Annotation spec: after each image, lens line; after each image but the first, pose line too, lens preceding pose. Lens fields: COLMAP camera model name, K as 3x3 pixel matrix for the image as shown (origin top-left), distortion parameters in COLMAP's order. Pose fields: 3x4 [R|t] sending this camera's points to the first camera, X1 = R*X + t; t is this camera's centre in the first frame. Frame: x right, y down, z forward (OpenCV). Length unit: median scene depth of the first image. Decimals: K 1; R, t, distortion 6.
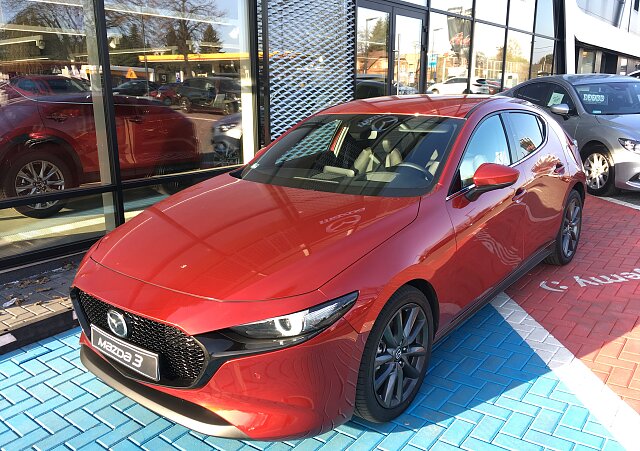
lens RADIAL K [[539.7, 0, 320.0], [0, 539.7, 225.5], [0, 0, 1]] dist [0.097250, -0.135047]
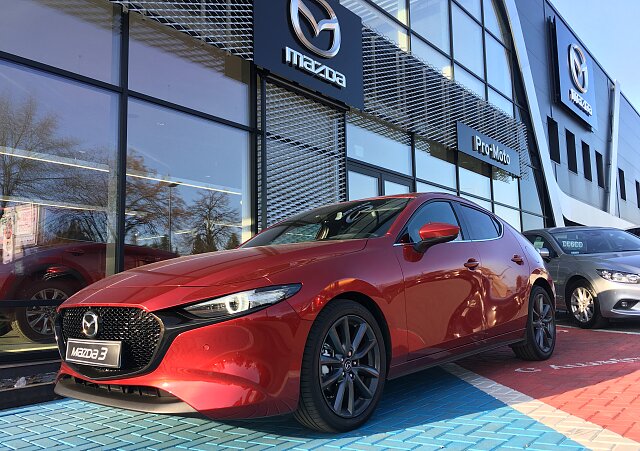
lens RADIAL K [[541.9, 0, 318.9], [0, 541.9, 224.7], [0, 0, 1]] dist [0.088988, -0.124573]
pose [[0.999259, -0.020176, -0.032785, 0.043814], [0.006956, 0.932261, -0.361719, 0.125961], [0.037862, 0.361222, 0.931711, -0.033196]]
